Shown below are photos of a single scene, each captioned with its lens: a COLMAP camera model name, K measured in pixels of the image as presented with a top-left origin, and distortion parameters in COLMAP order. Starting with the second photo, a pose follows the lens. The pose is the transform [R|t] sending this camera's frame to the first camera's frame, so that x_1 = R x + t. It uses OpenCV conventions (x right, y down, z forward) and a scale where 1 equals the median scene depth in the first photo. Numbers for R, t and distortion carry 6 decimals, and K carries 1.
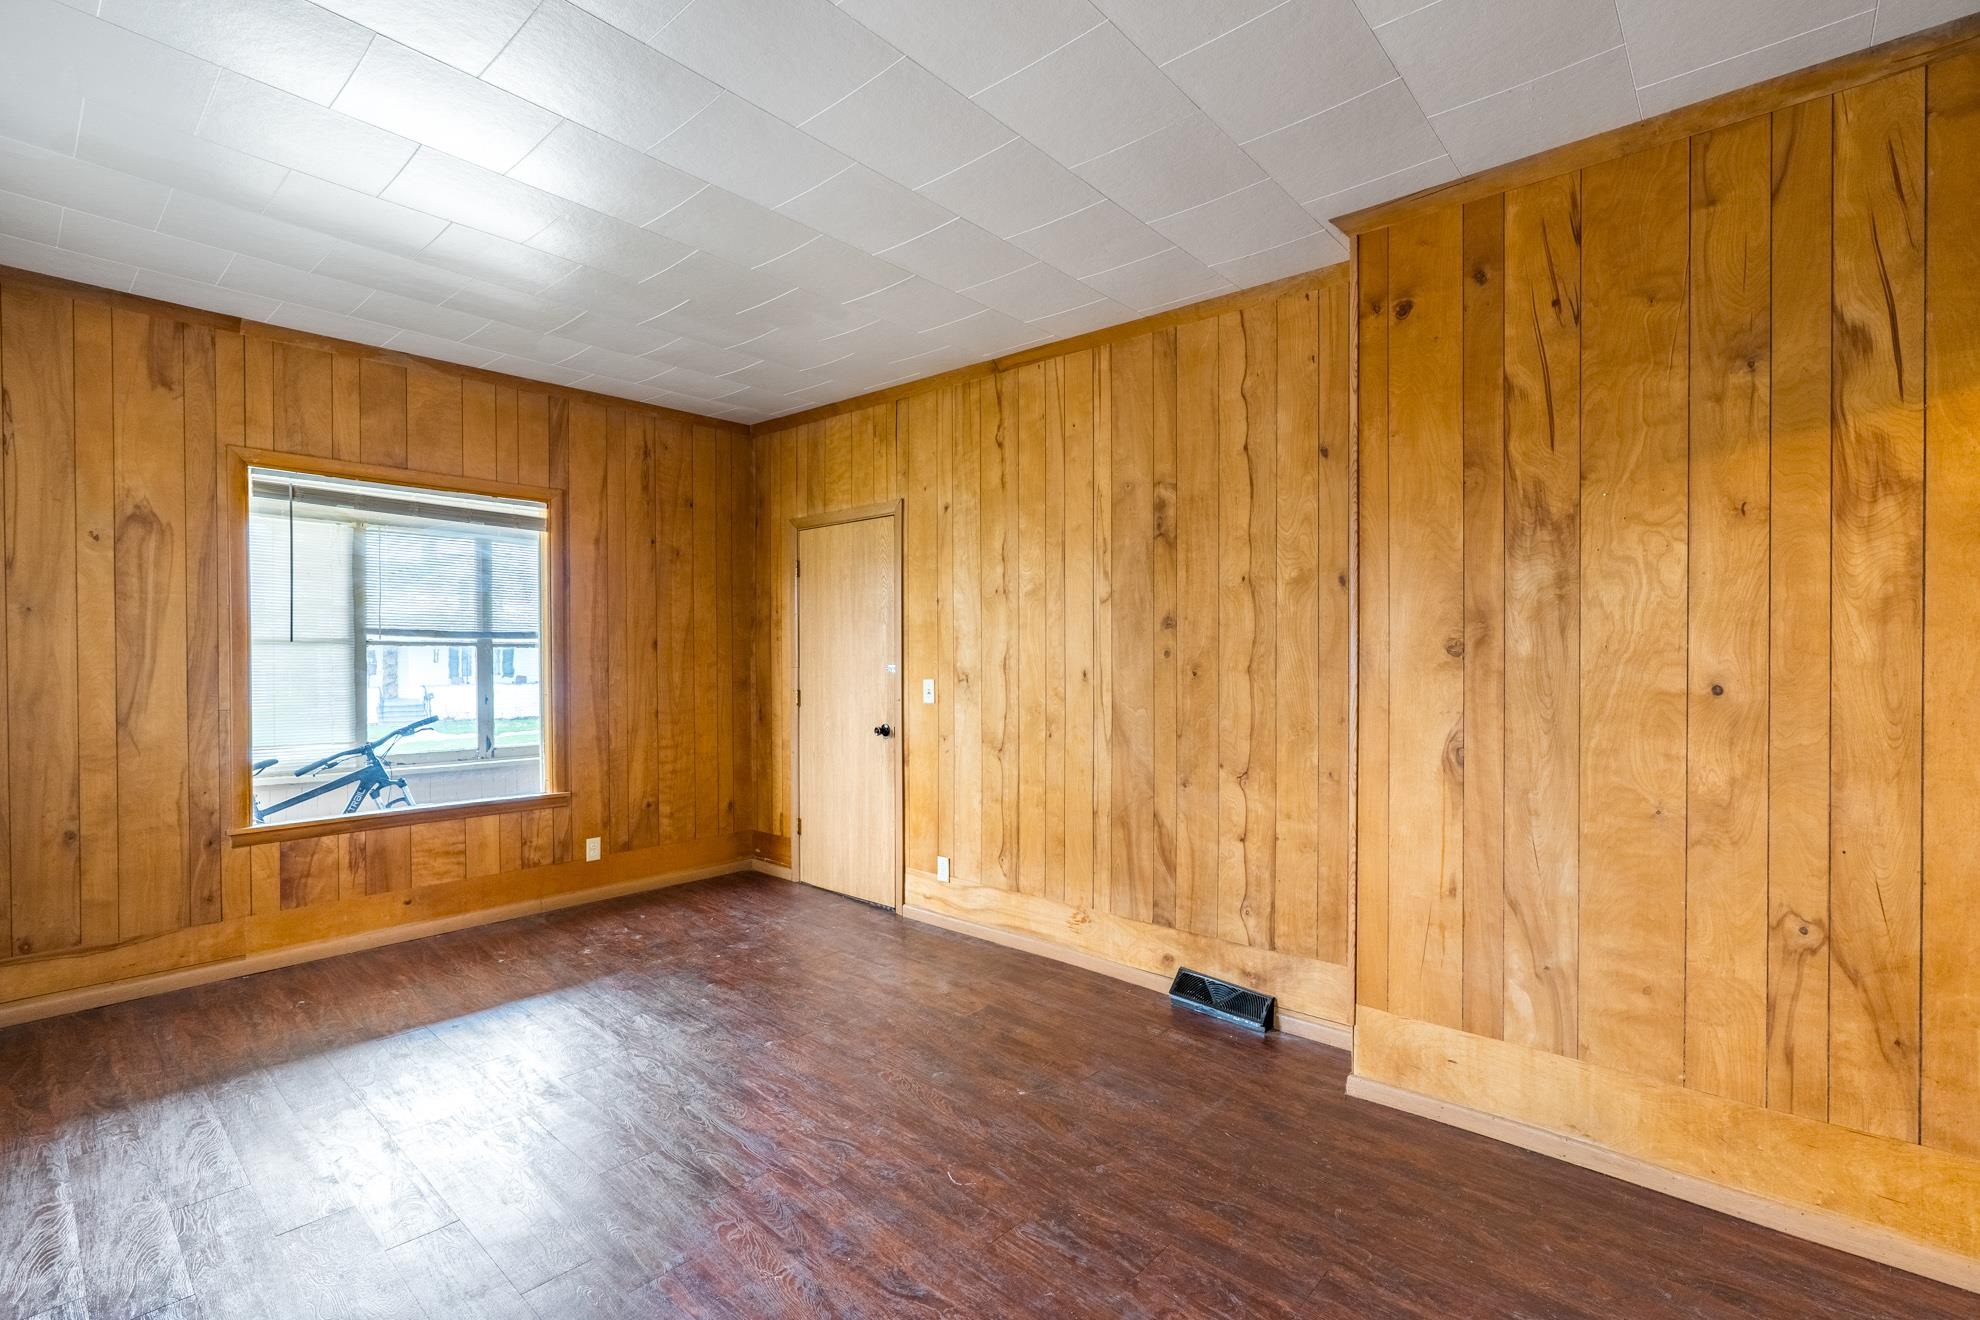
lens RADIAL K [[906.2, 0, 979.9], [0, 906.2, 661.6], [0, 0, 1]] dist [-0.008222, 0.002427]
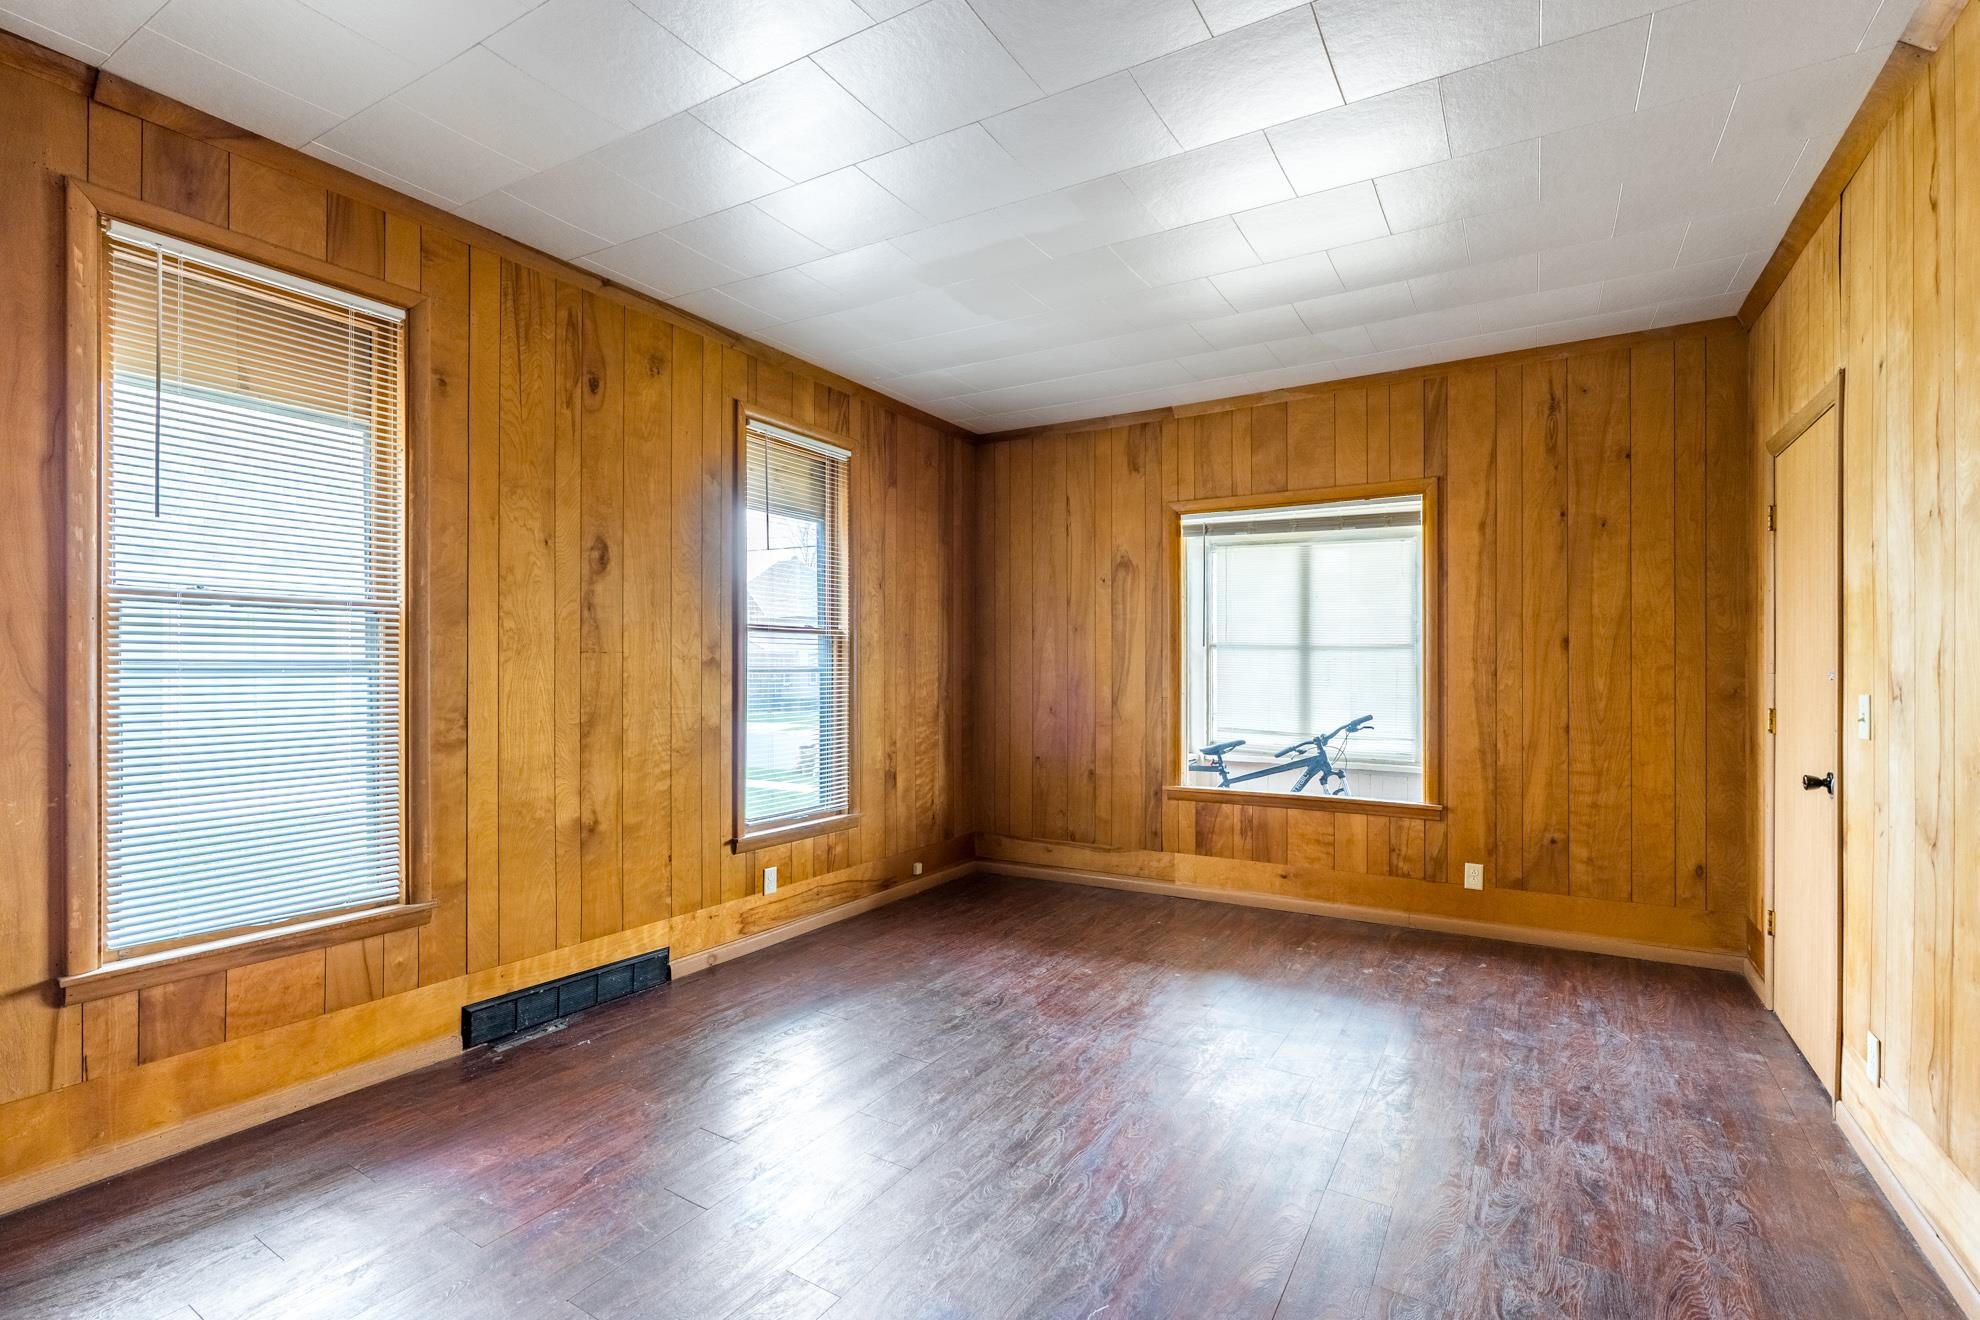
lens RADIAL K [[906.2, 0, 982.7], [0, 906.2, 663.0], [0, 0, 1]] dist [-0.008222, 0.002427]
pose [[0.176223, -0.001977, -0.984348, 0.380102], [-0.008688, 0.999956, -0.003564, 0.007704], [0.984312, 0.009180, 0.176198, 0.400296]]
